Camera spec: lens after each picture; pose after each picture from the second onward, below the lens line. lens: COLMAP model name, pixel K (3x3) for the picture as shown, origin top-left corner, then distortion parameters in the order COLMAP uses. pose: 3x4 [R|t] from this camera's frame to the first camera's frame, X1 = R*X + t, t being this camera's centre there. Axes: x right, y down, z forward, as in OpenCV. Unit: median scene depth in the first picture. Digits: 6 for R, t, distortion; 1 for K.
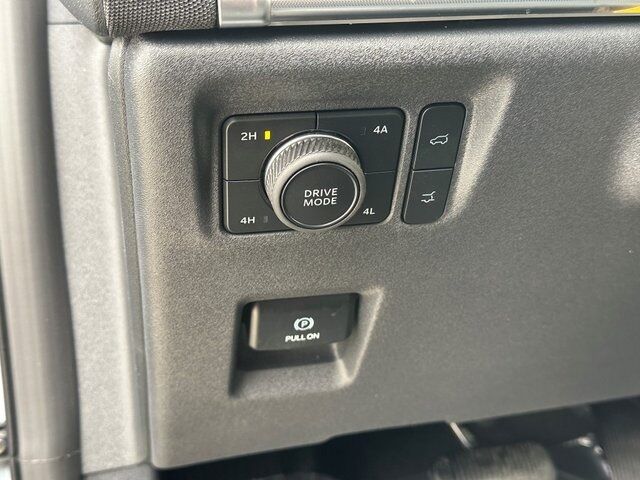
lens RADIAL K [[767.0, 0, 320.0], [0, 767.0, 240.0], [0, 0, 1]] dist [-0.001346, -0.001515]
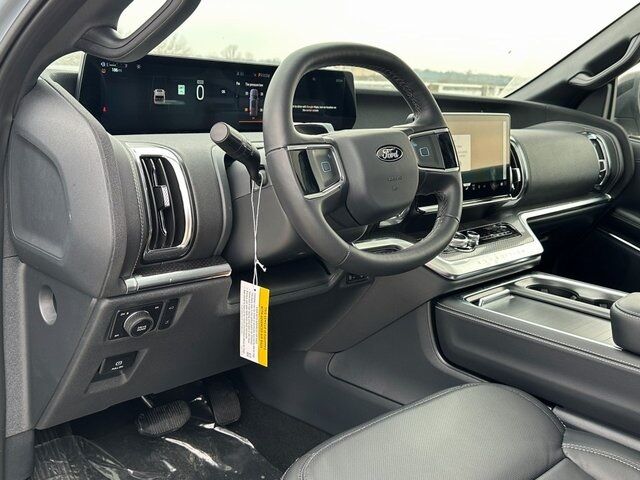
lens RADIAL K [[699.5, 0, 320.0], [0, 699.5, 240.0], [0, 0, 1]] dist [-0.003454, -0.003563]
pose [[0.850900, -0.039102, 0.523870, -0.769916], [0.044870, 0.998991, 0.001684, -0.340968], [-0.523408, 0.022073, 0.851796, -1.738103]]
